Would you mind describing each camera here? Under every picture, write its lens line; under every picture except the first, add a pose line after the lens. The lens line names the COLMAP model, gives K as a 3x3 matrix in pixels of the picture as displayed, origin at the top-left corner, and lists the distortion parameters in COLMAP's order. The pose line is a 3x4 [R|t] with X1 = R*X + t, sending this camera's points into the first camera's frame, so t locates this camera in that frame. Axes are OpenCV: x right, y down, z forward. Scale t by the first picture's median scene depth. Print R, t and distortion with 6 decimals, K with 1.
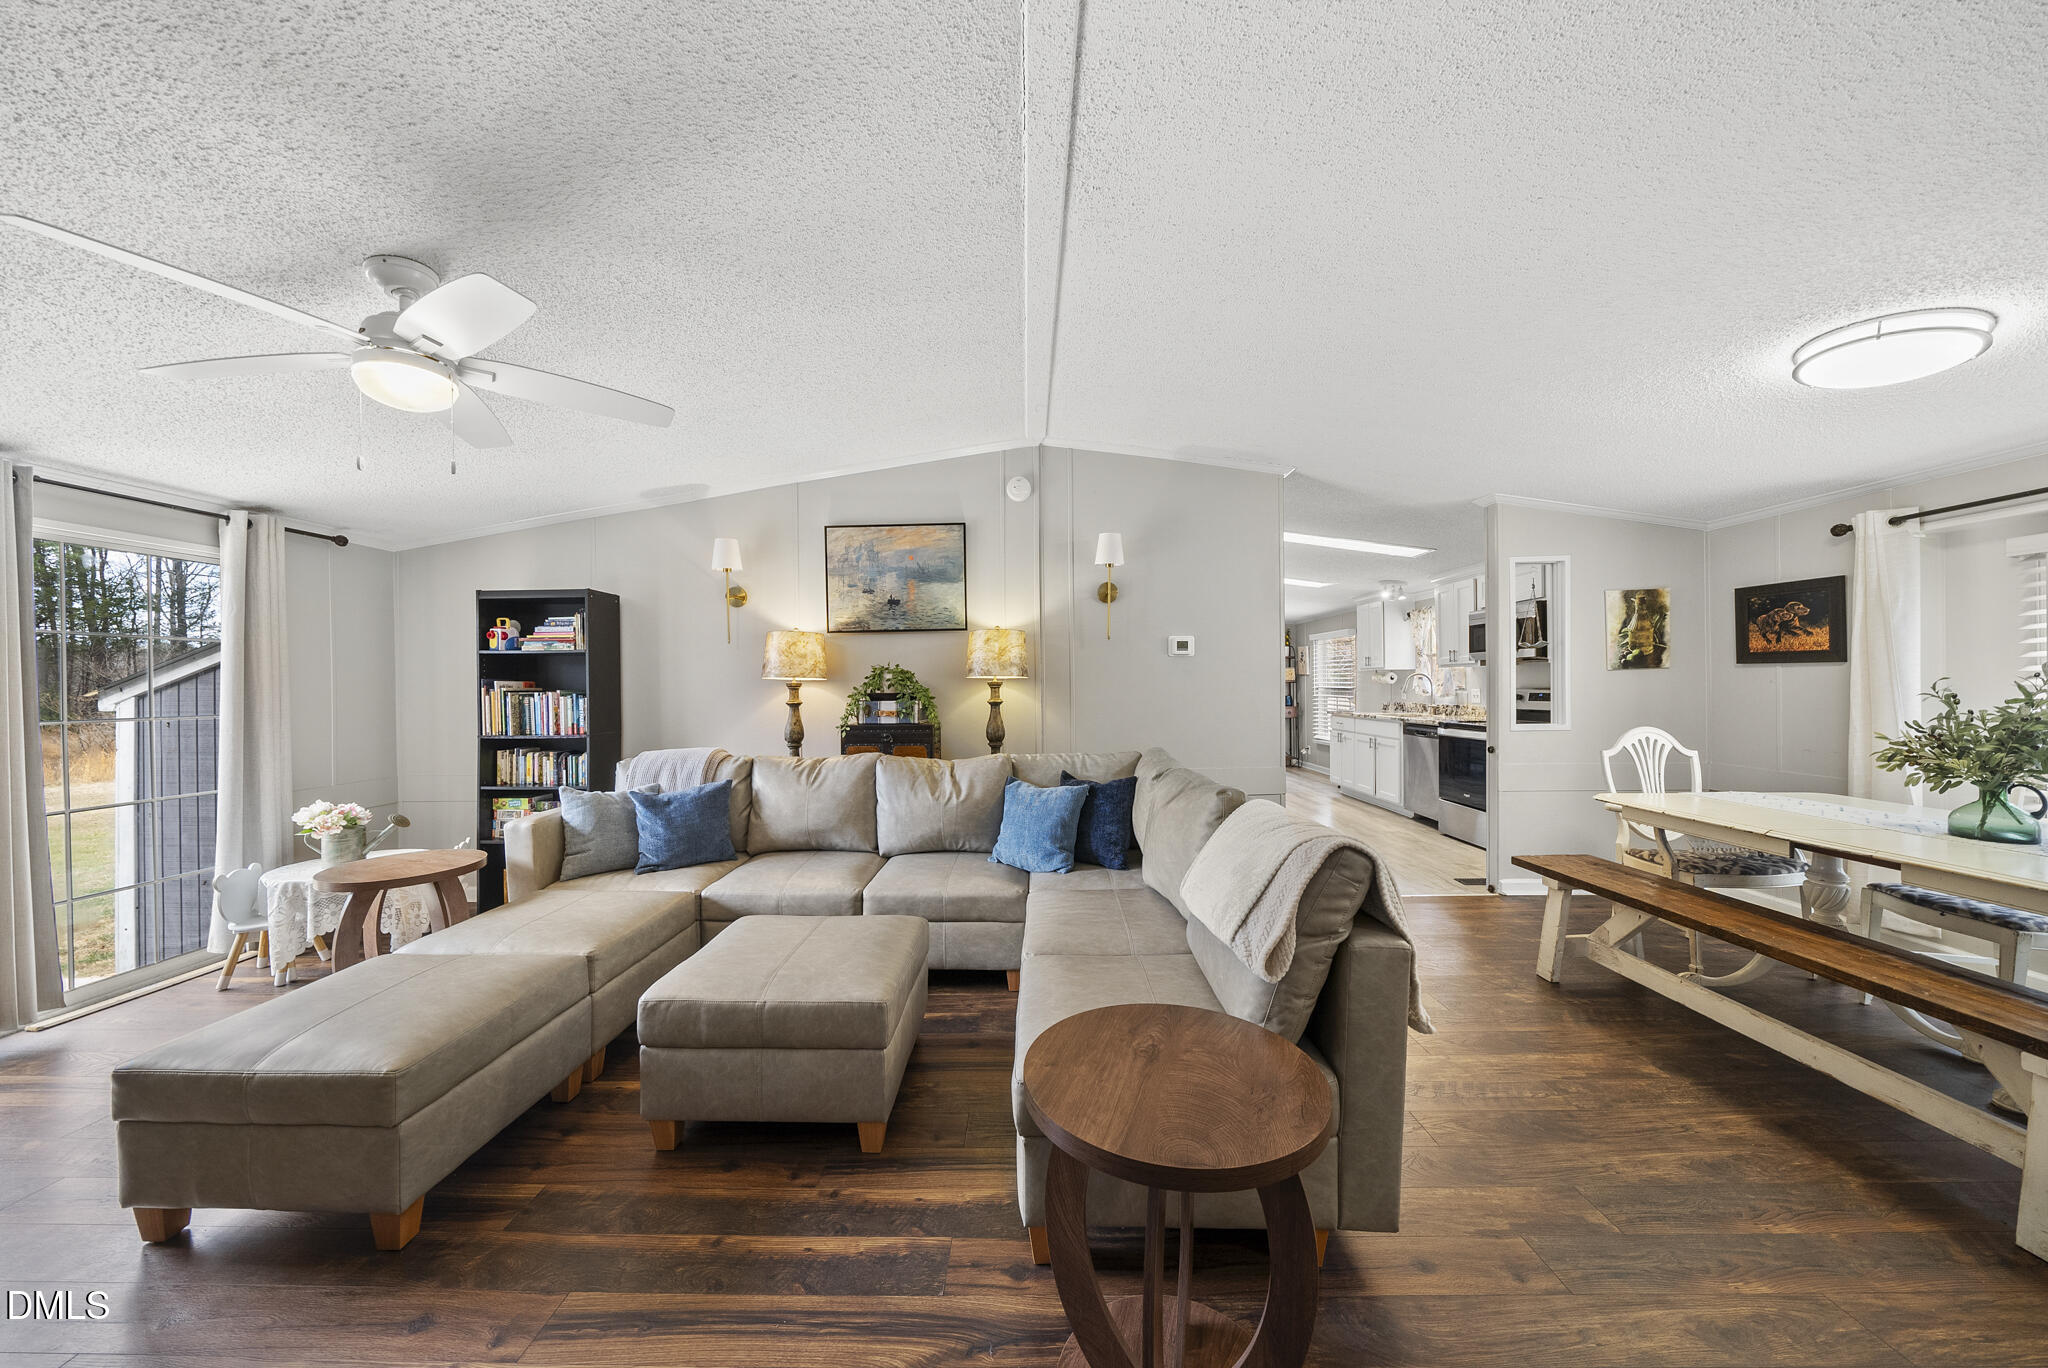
lens RADIAL K [[703.8, 0, 1022.0], [0, 703.8, 683.0], [0, 0, 1]] dist [-0.010280, 0.000910]
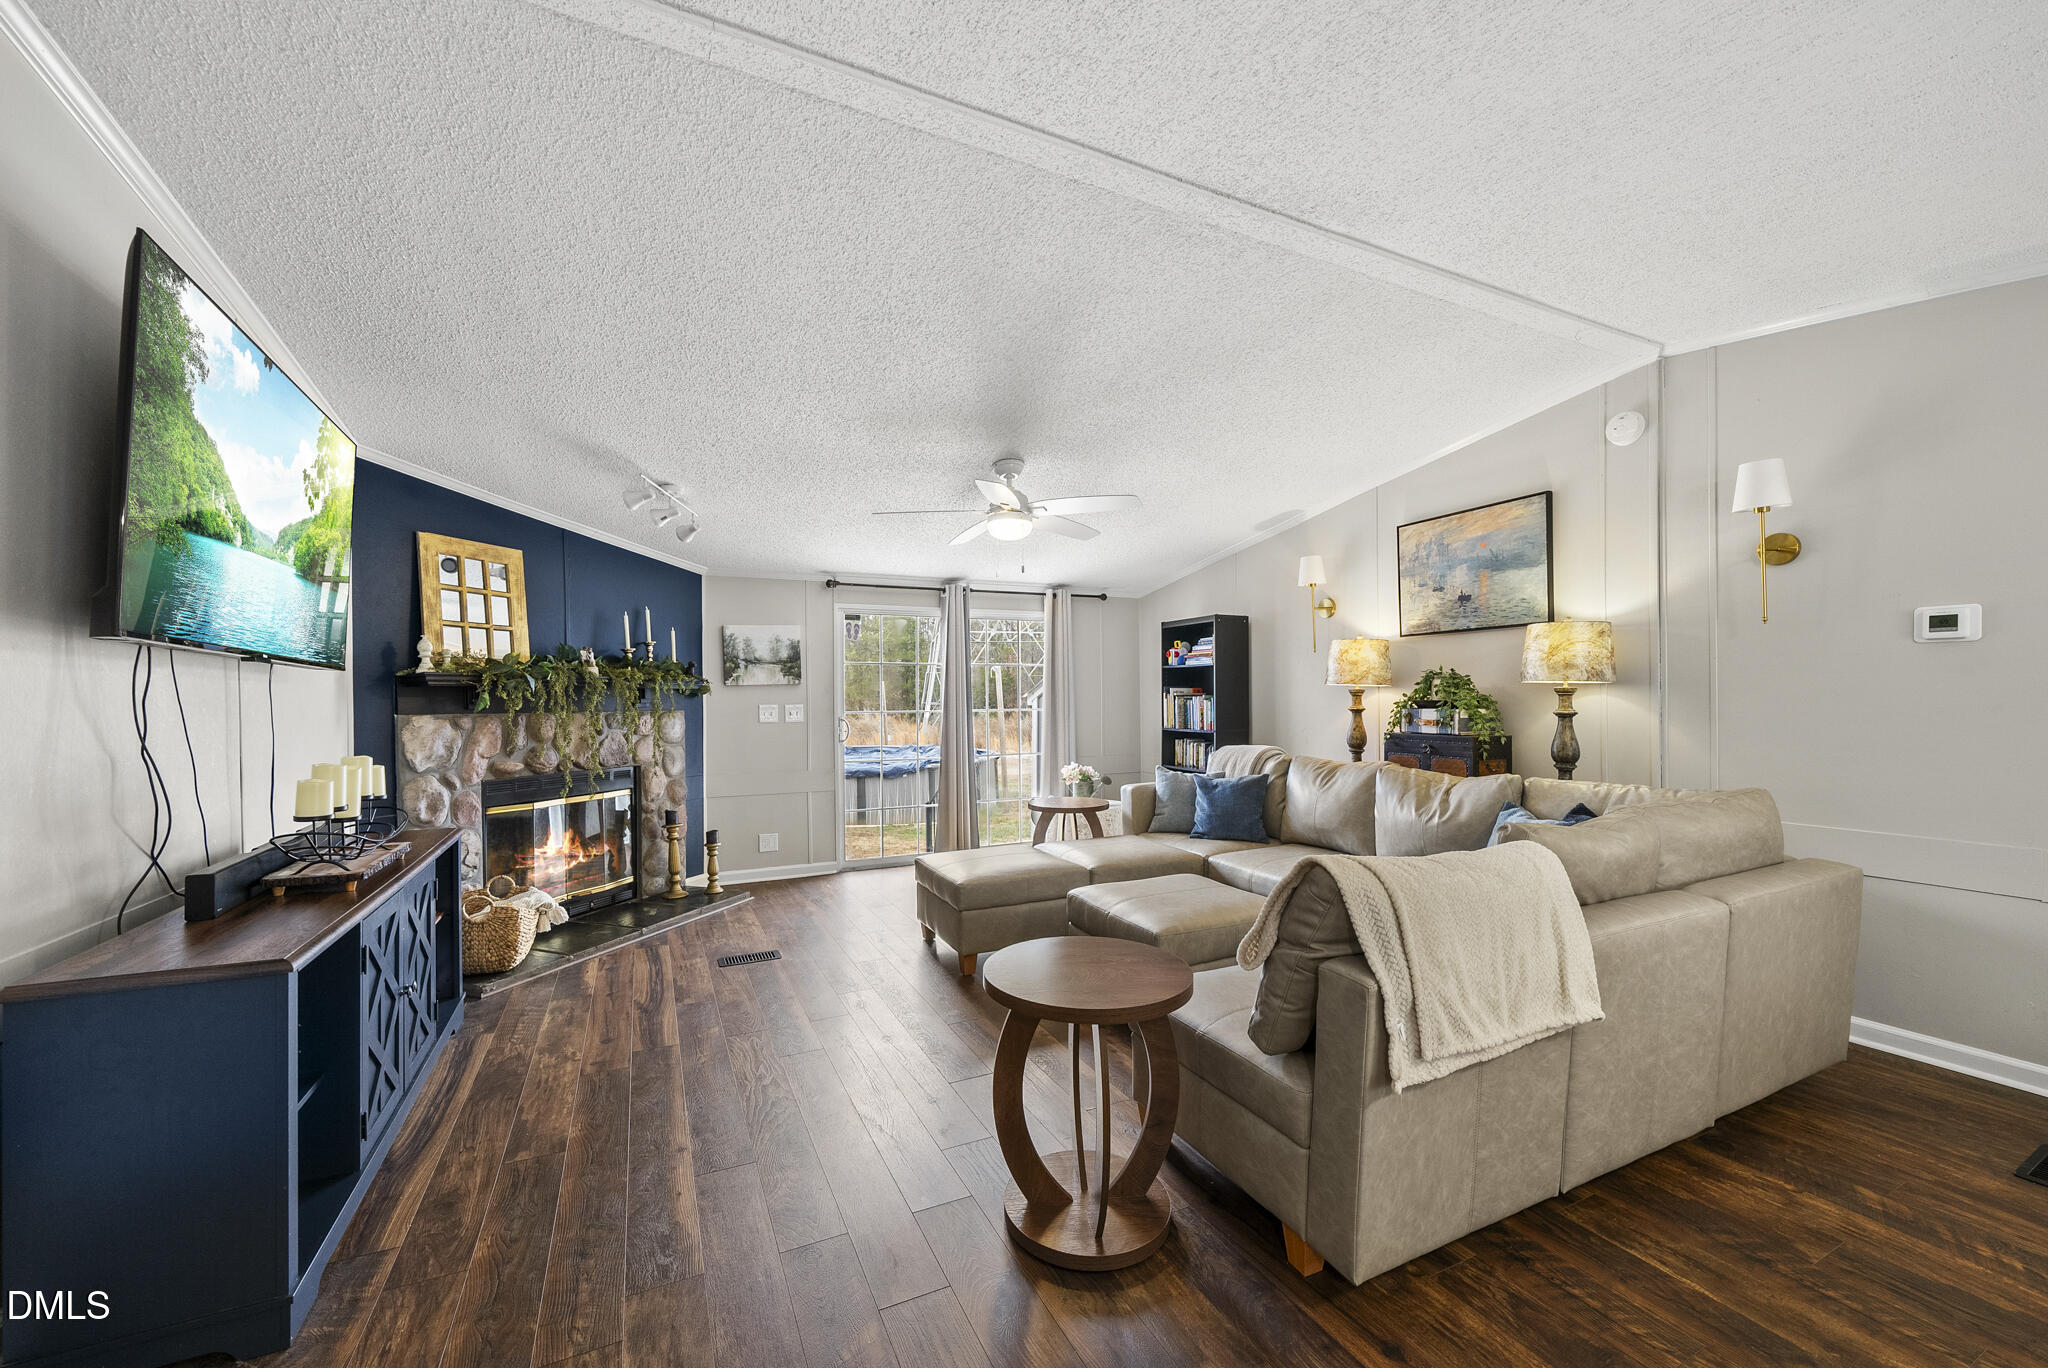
lens RADIAL K [[797.0, 0, 1018.6], [0, 797.0, 689.3], [0, 0, 1]] dist [-0.006578, 0.000194]
pose [[0.443451, -0.000328, -0.896299, 0.493708], [0.005735, 0.999981, 0.002472, -0.005669], [0.896280, -0.006236, 0.443444, 0.051241]]
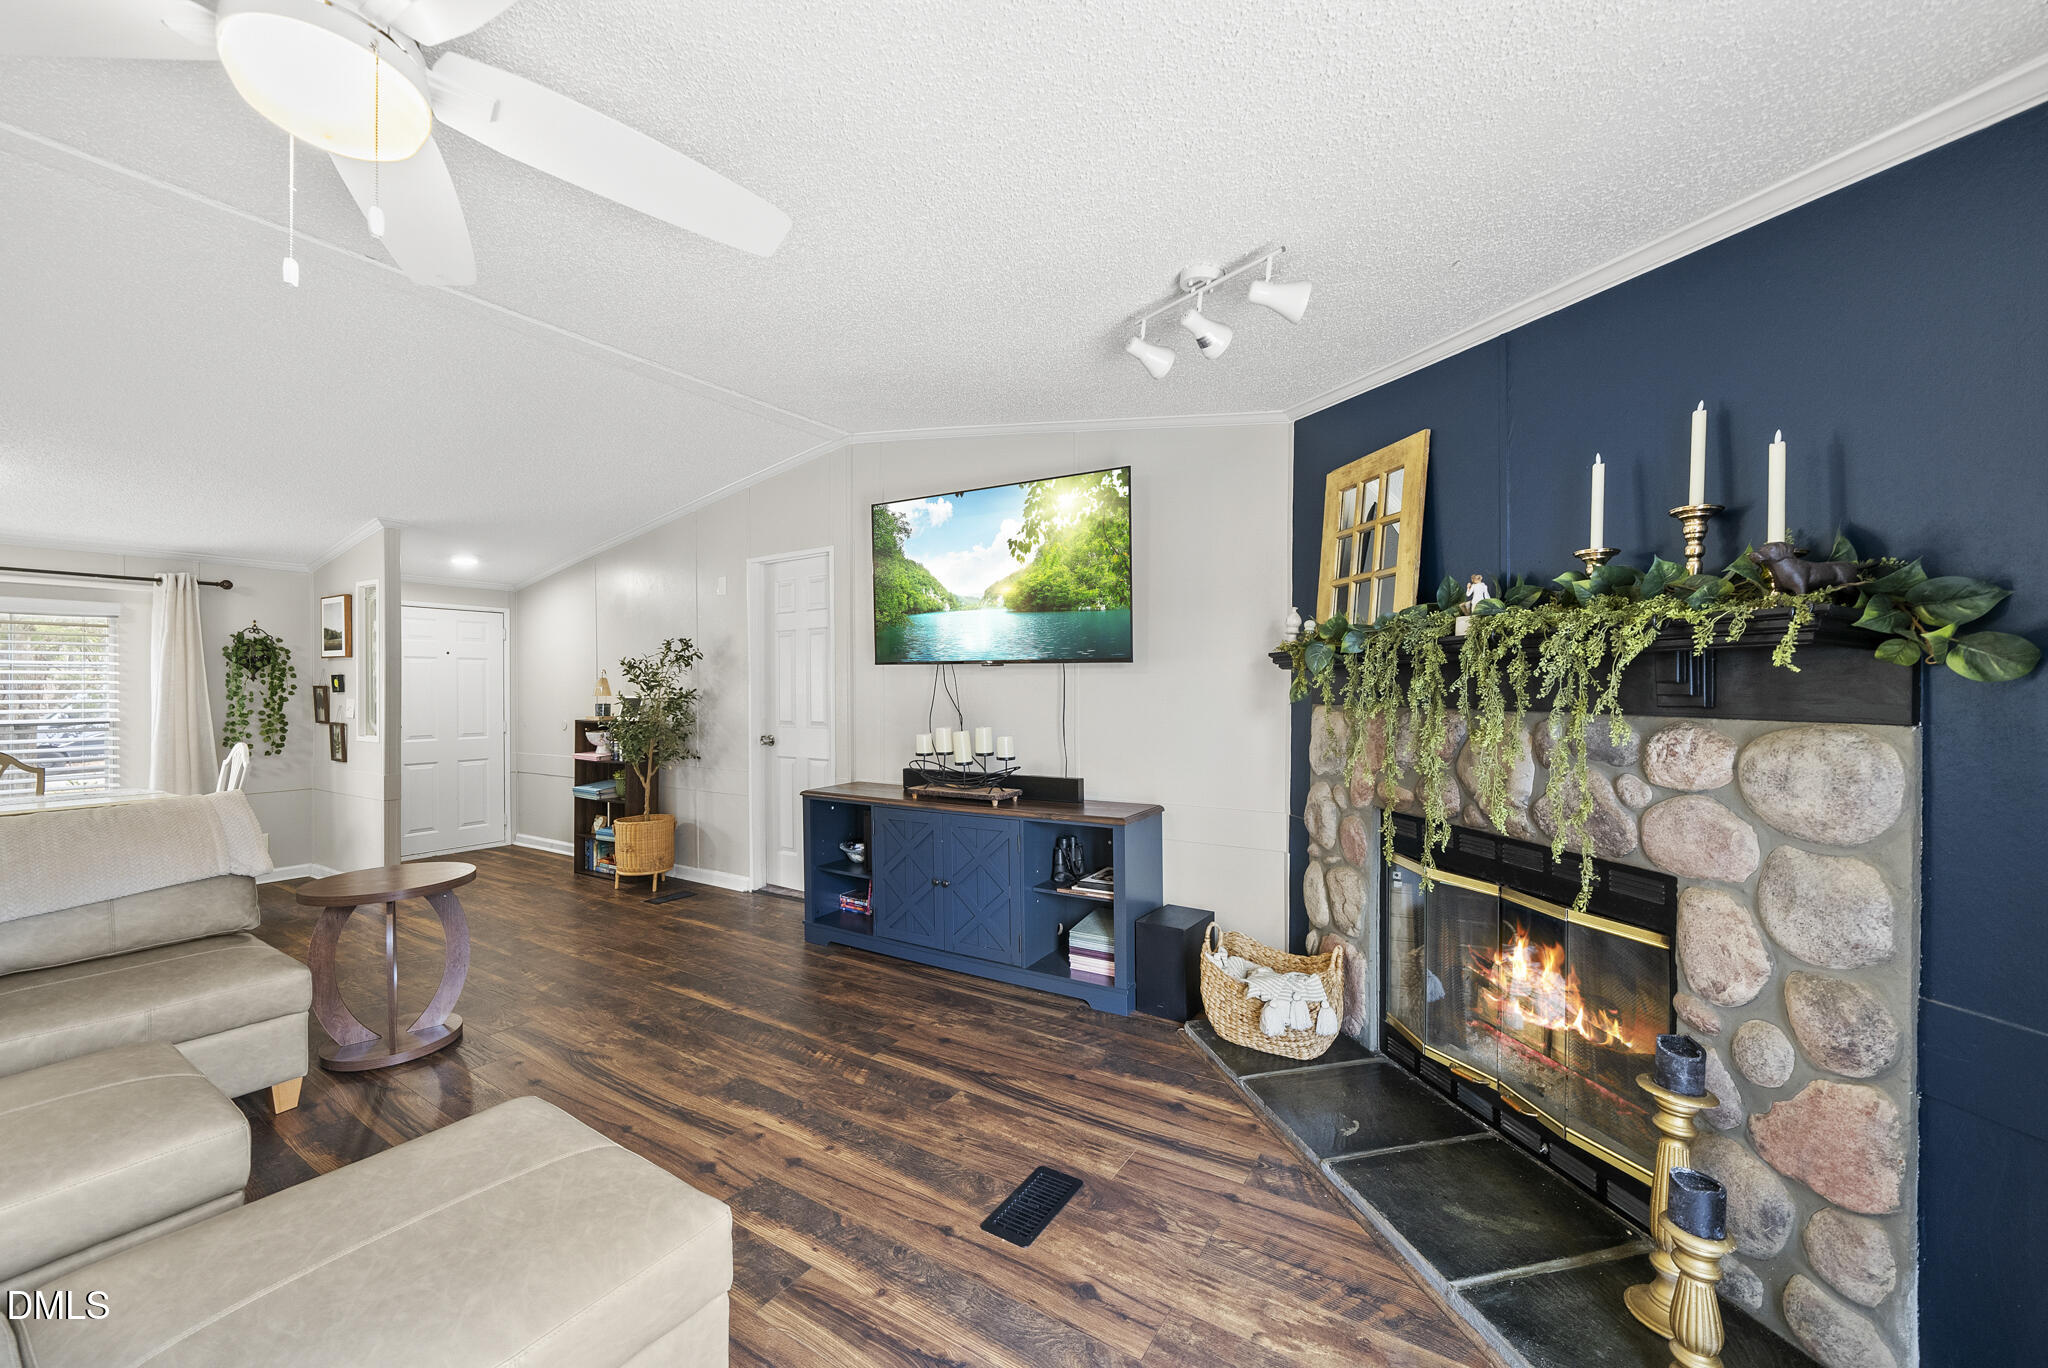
lens RADIAL K [[797.0, 0, 1049.3], [0, 797.0, 662.4], [0, 0, 1]] dist [-0.006578, 0.000194]
pose [[-0.868402, 0.005711, 0.495827, -0.784187], [-0.022617, 0.998437, -0.051113, 0.025385], [-0.495344, -0.055601, -0.866916, 0.618464]]
